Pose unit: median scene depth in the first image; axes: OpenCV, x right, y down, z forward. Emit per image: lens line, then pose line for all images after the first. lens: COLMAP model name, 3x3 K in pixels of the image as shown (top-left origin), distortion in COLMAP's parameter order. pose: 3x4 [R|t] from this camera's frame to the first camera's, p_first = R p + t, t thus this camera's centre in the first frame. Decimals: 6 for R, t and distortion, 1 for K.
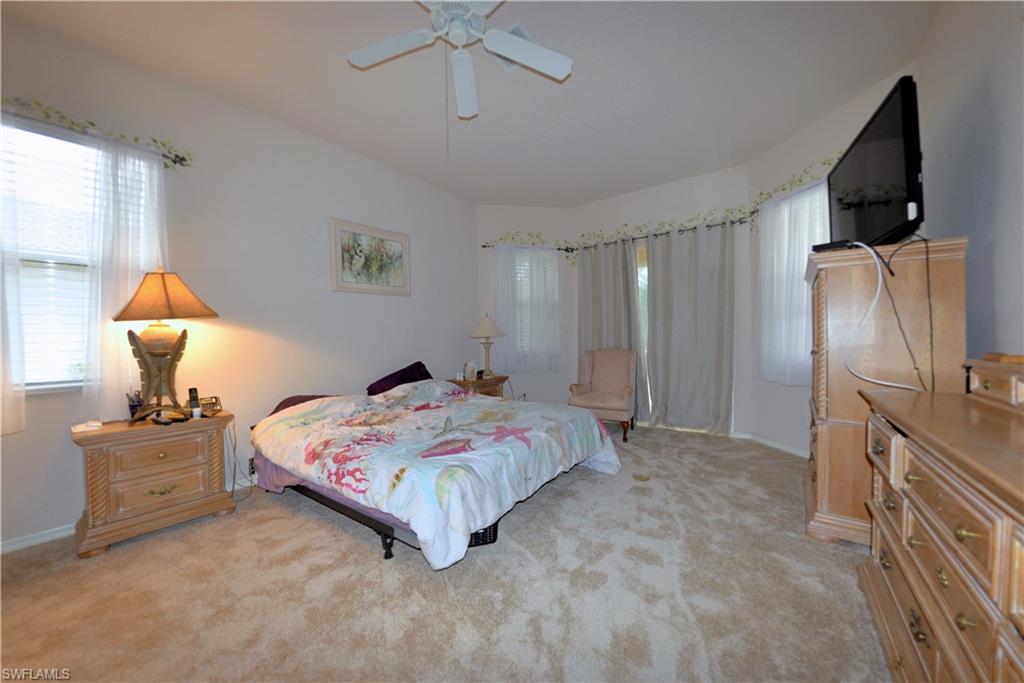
lens RADIAL K [[349.7, 0, 511.3], [0, 349.7, 339.3], [0, 0, 1]] dist [-0.022083, 0.000115]
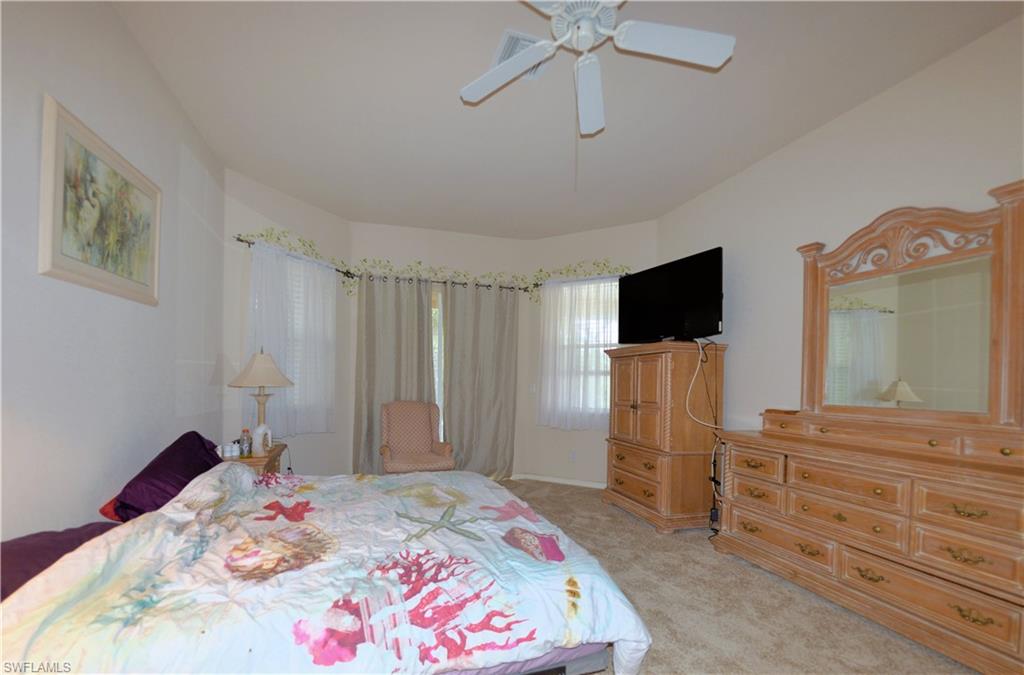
lens RADIAL K [[398.8, 0, 511.5], [0, 398.8, 383.0], [0, 0, 1]] dist [-0.001294, 0.000055]
pose [[0.627184, 0.025976, 0.778438, -0.490845], [-0.024363, 0.999609, -0.013727, -0.016854], [-0.778490, -0.010356, 0.627572, 0.259419]]
